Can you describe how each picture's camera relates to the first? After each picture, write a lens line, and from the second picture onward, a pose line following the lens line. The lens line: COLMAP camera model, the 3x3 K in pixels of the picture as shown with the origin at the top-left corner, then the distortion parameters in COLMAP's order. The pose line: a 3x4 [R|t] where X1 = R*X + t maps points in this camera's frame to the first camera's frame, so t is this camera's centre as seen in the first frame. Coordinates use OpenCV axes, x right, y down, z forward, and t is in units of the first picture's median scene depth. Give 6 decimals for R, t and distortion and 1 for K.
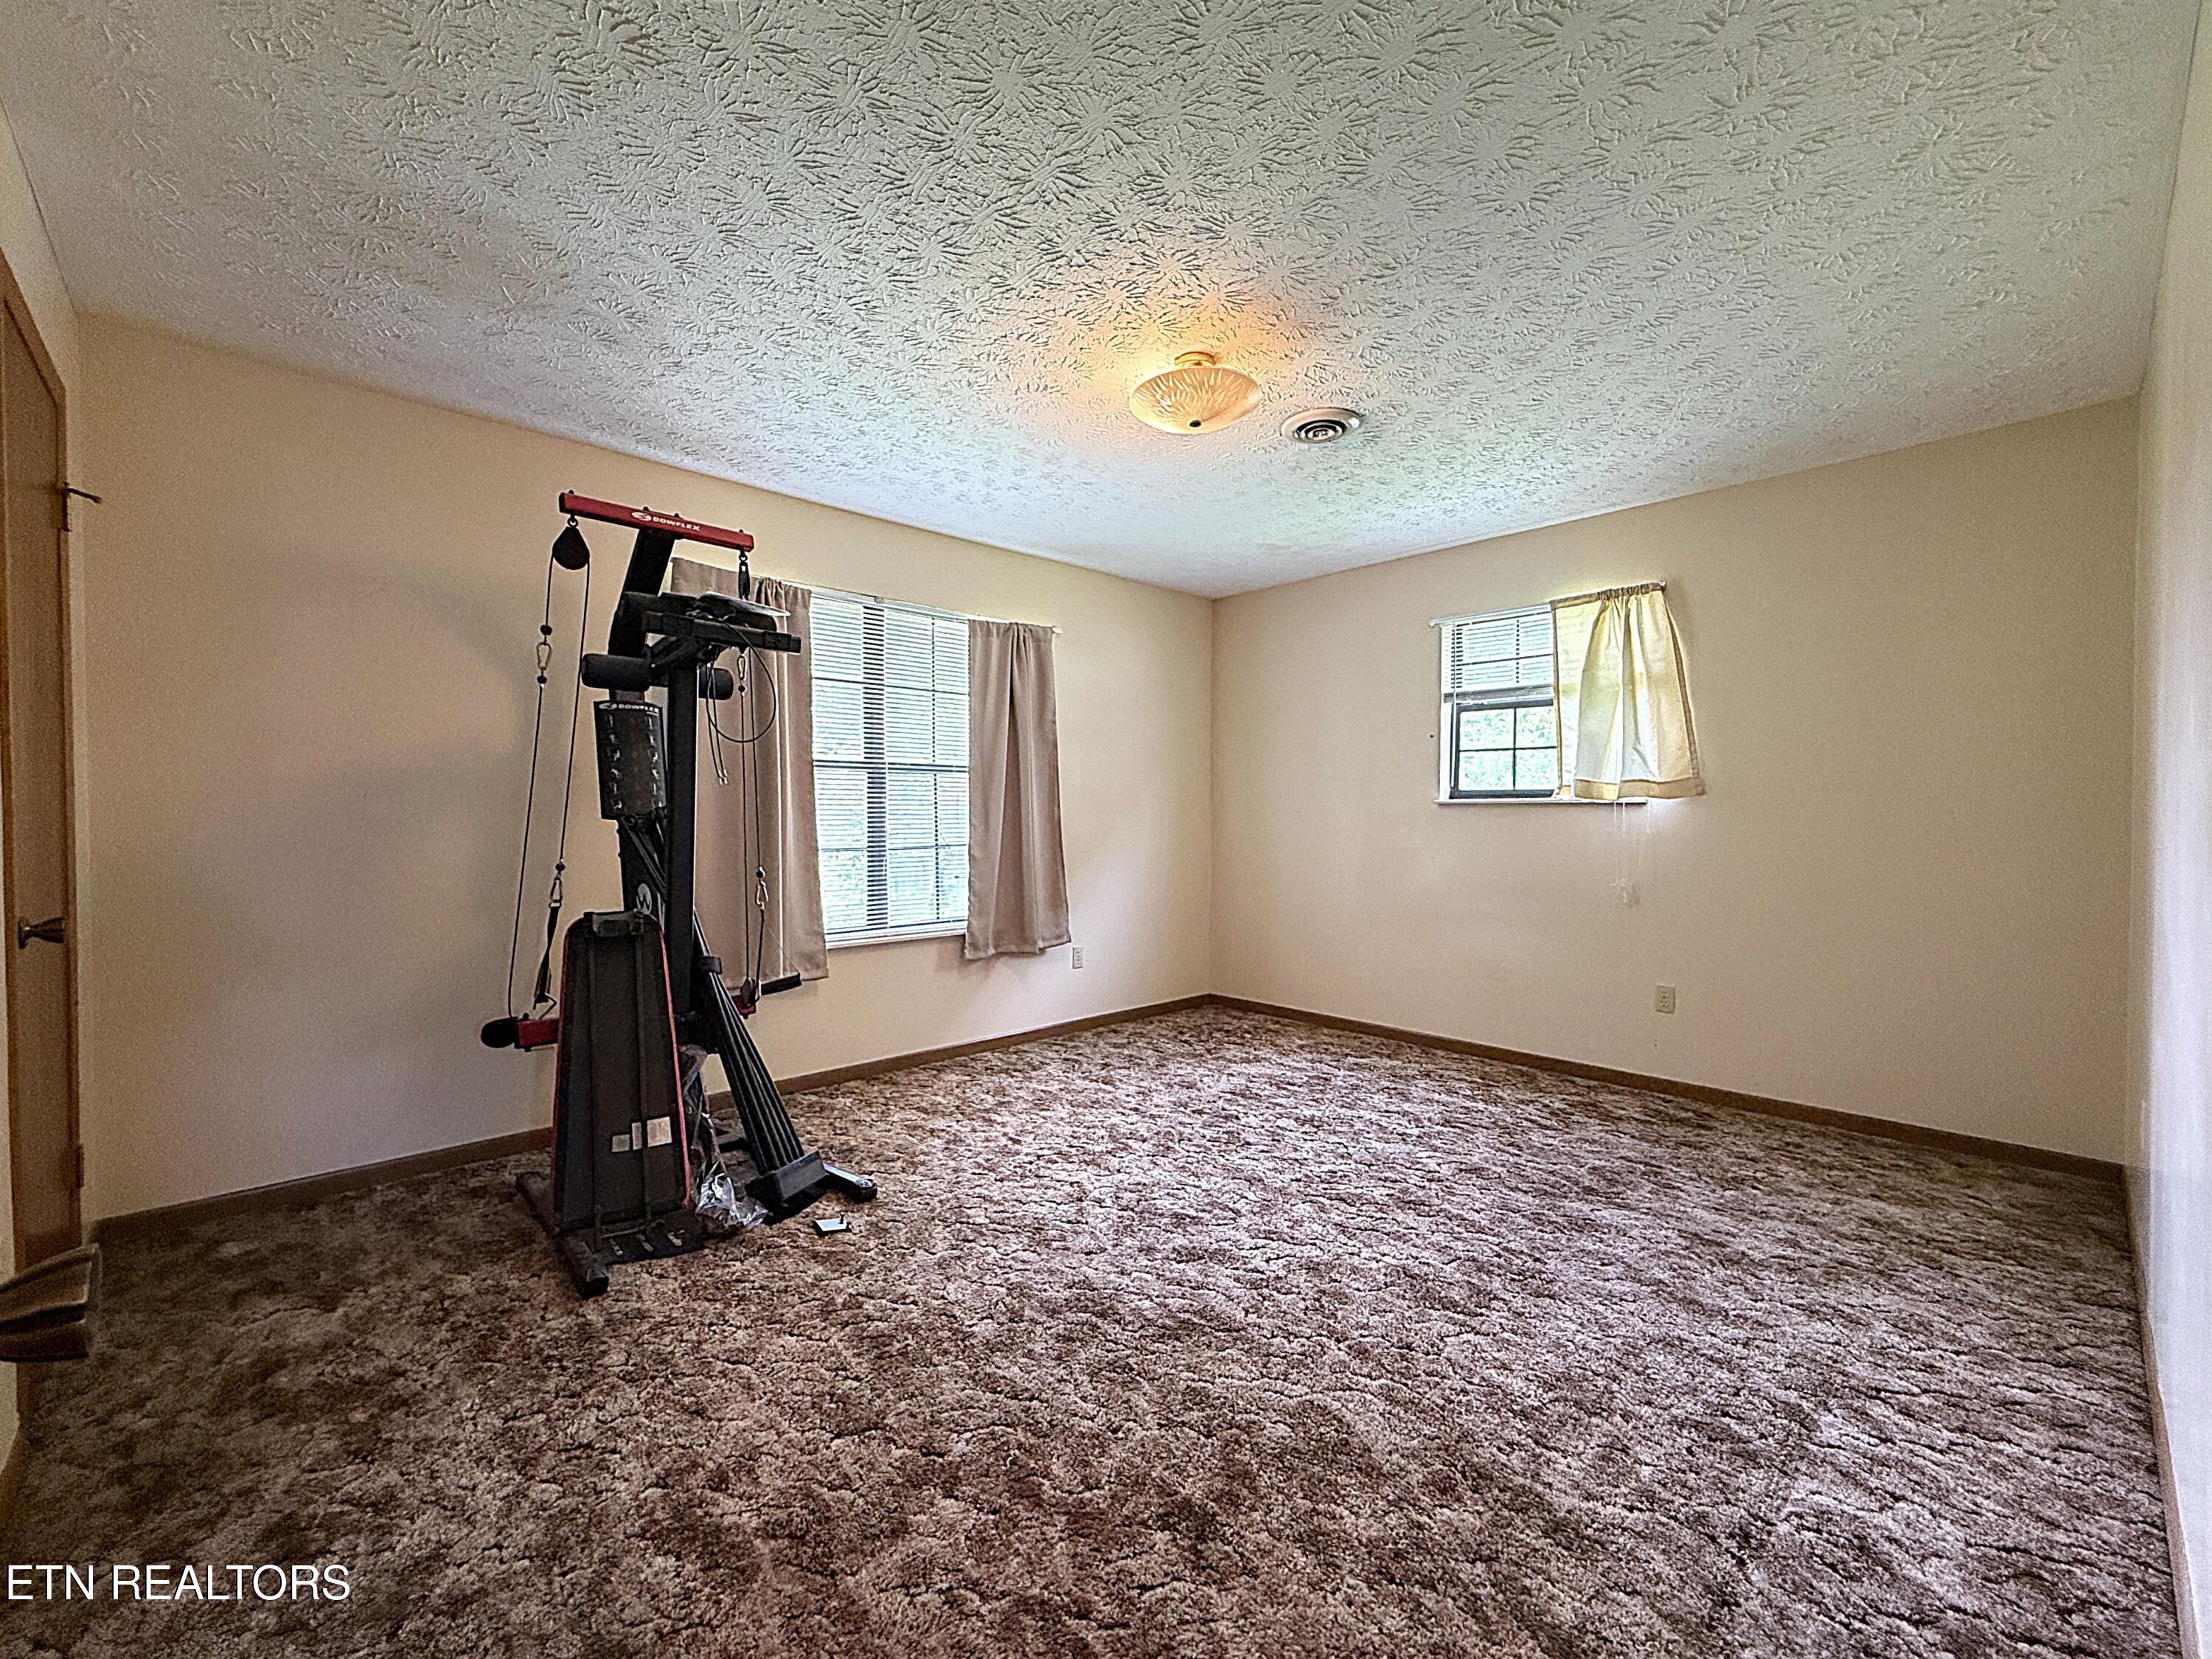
lens RADIAL K [[885.9, 0, 1106.3], [0, 885.9, 835.8], [0, 0, 1]] dist [-0.004433, -0.000609]
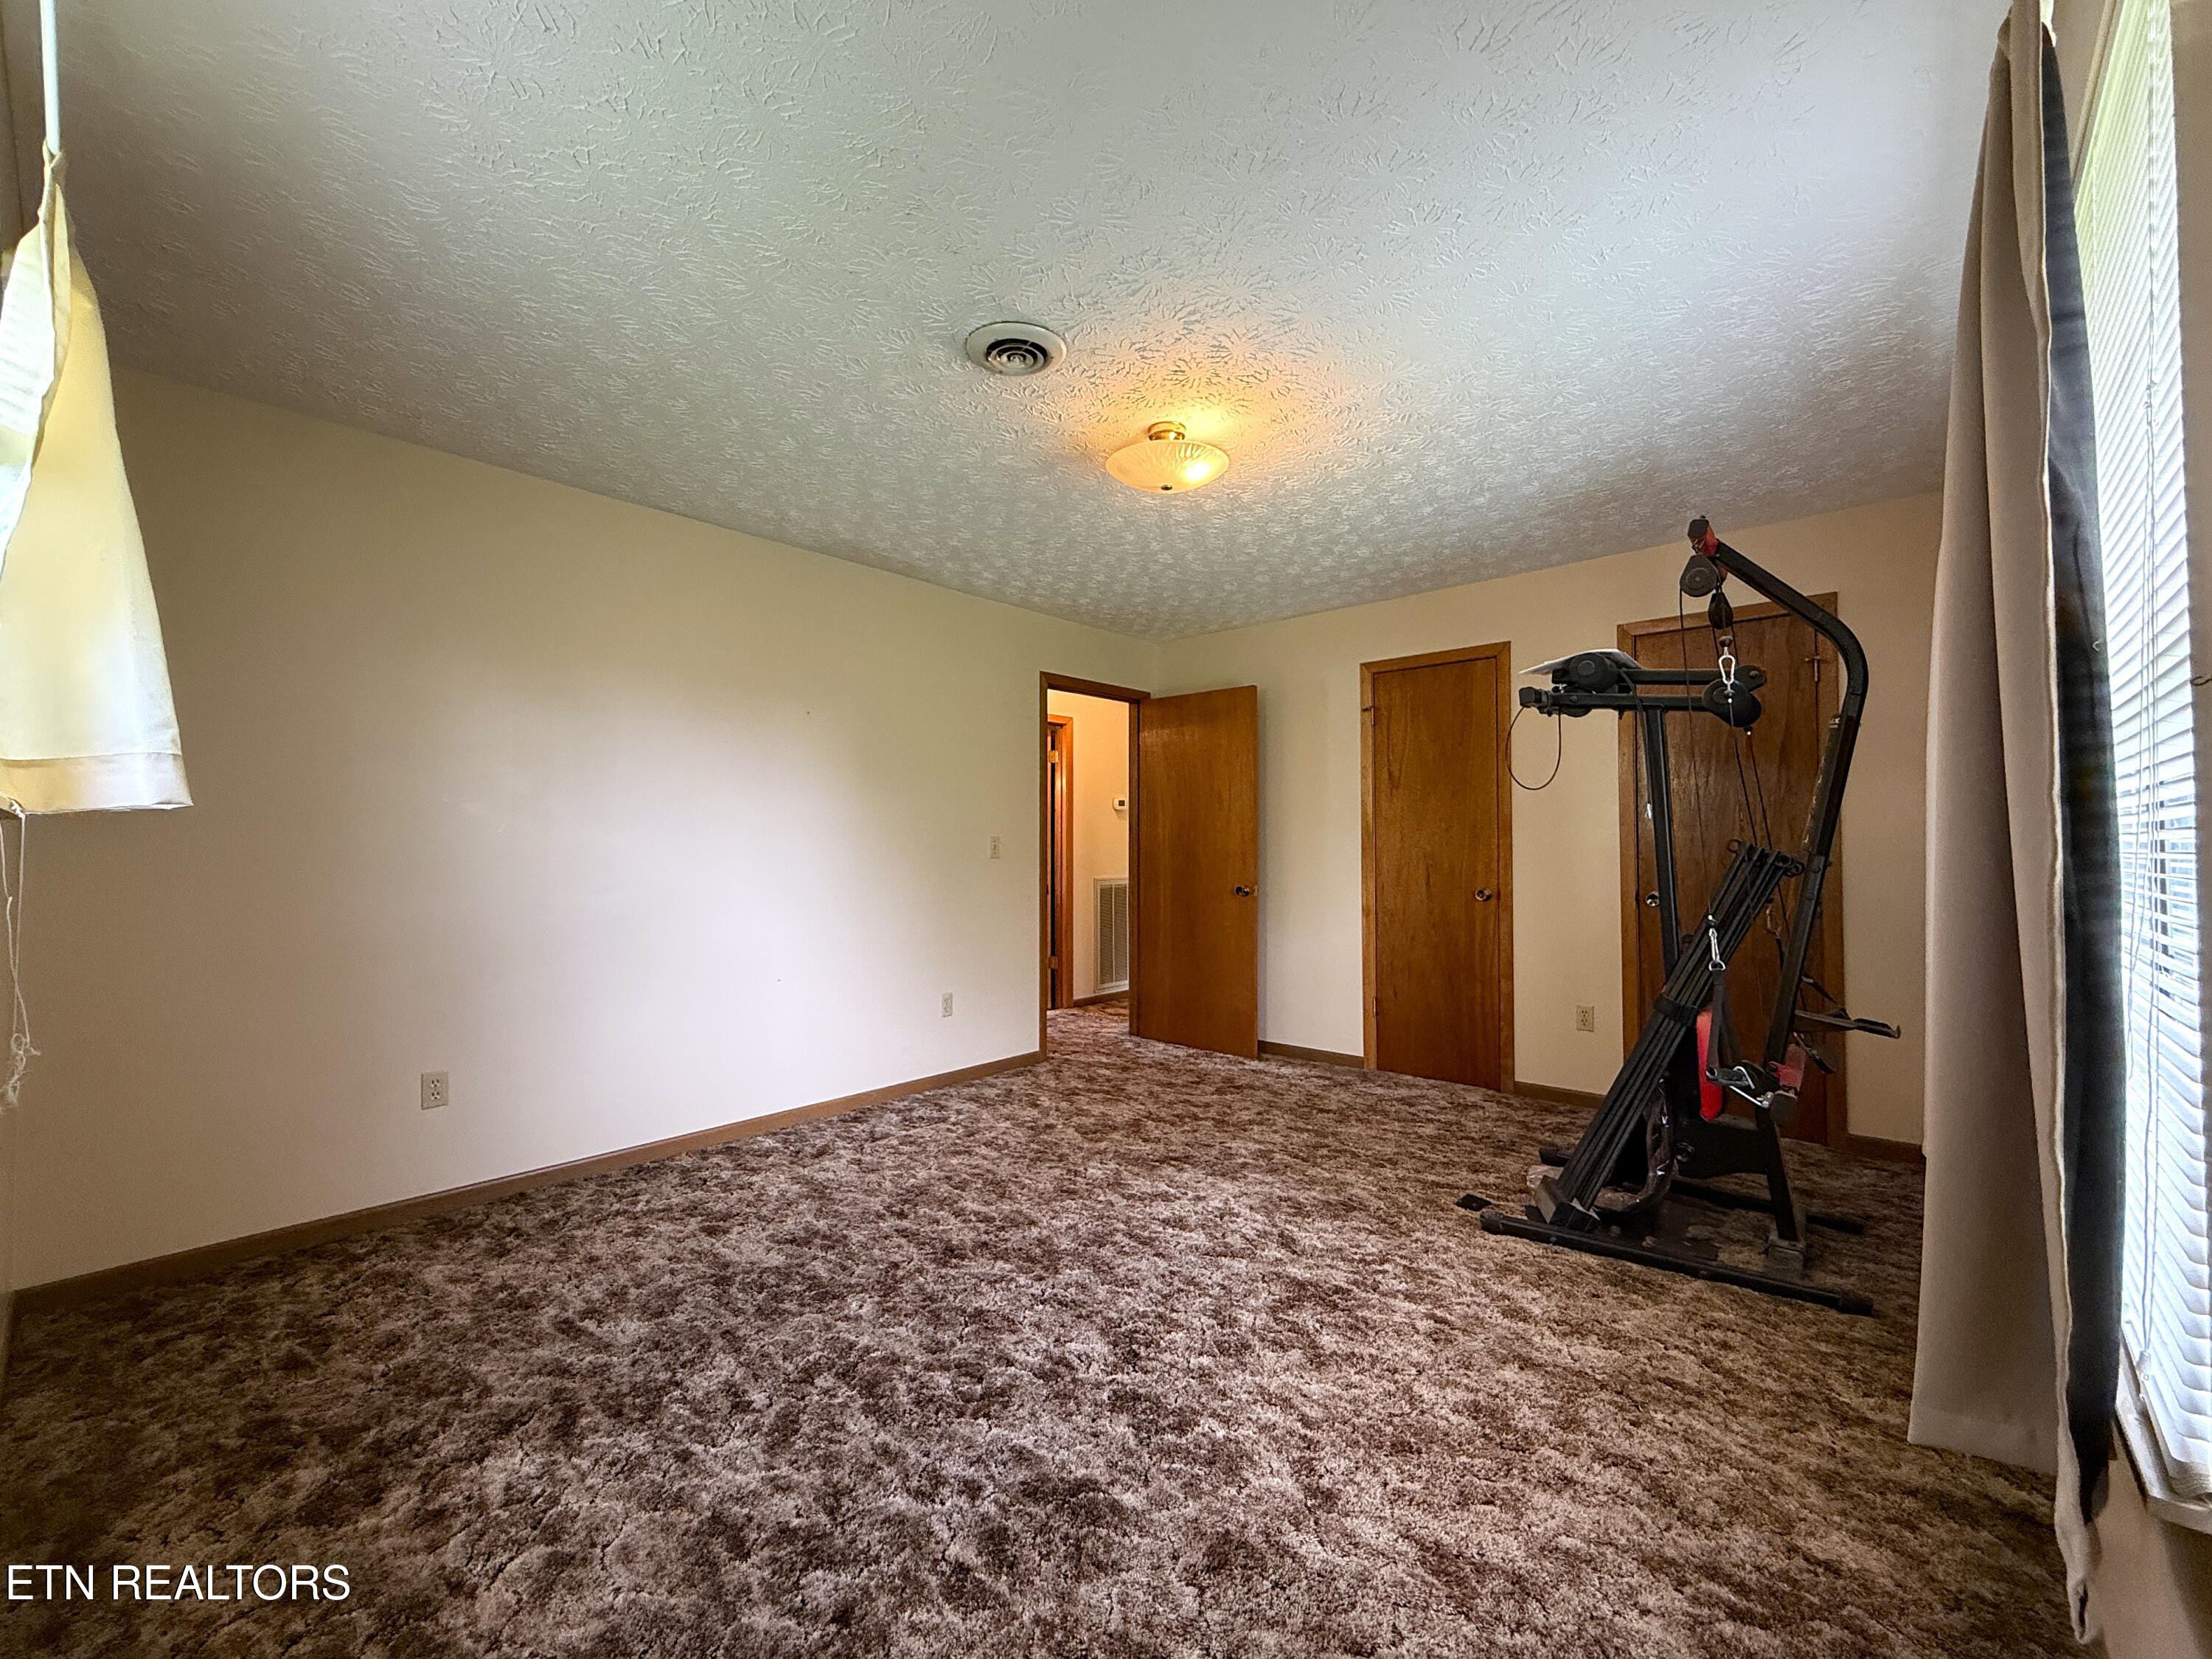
lens RADIAL K [[885.9, 0, 1102.0], [0, 885.9, 824.0], [0, 0, 1]] dist [-0.004433, -0.000609]
pose [[-0.996090, -0.001543, -0.088336, 0.268164], [-0.001593, 0.999999, 0.000499, -0.054698], [0.088335, 0.000637, -0.996091, 2.026569]]
